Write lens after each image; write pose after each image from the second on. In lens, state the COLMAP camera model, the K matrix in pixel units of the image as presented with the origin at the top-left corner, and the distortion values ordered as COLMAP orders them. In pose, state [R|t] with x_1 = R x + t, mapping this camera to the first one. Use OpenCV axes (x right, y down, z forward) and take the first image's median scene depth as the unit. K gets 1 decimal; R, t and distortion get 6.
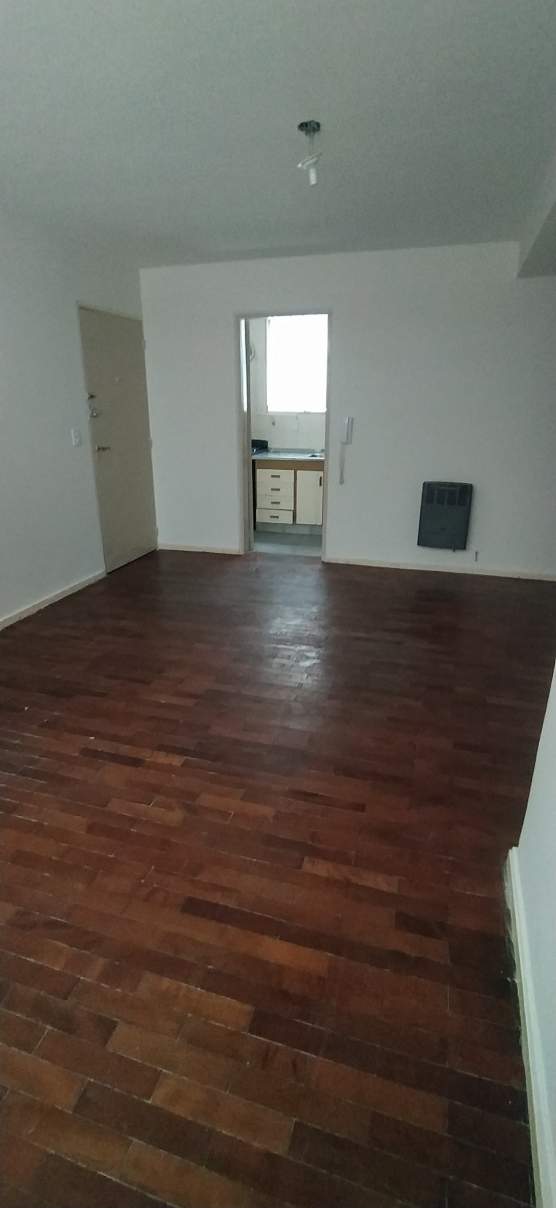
lens RADIAL K [[548.8, 0, 280.4], [0, 548.8, 597.4], [0, 0, 1]] dist [-0.066602, 0.030205]
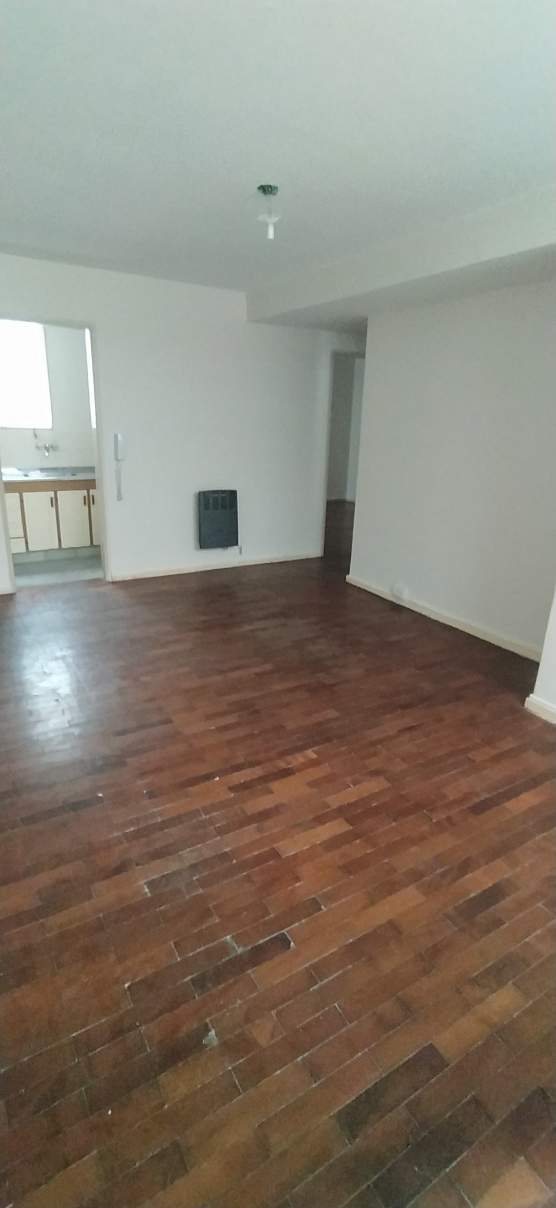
lens RADIAL K [[548.8, 0, 280.4], [0, 548.8, 597.4], [0, 0, 1]] dist [-0.066602, 0.030205]
pose [[0.677139, -0.203983, 0.707017, -0.518669], [0.219000, 0.973137, 0.071016, -0.050814], [-0.702511, 0.106749, 0.703621, 0.139554]]
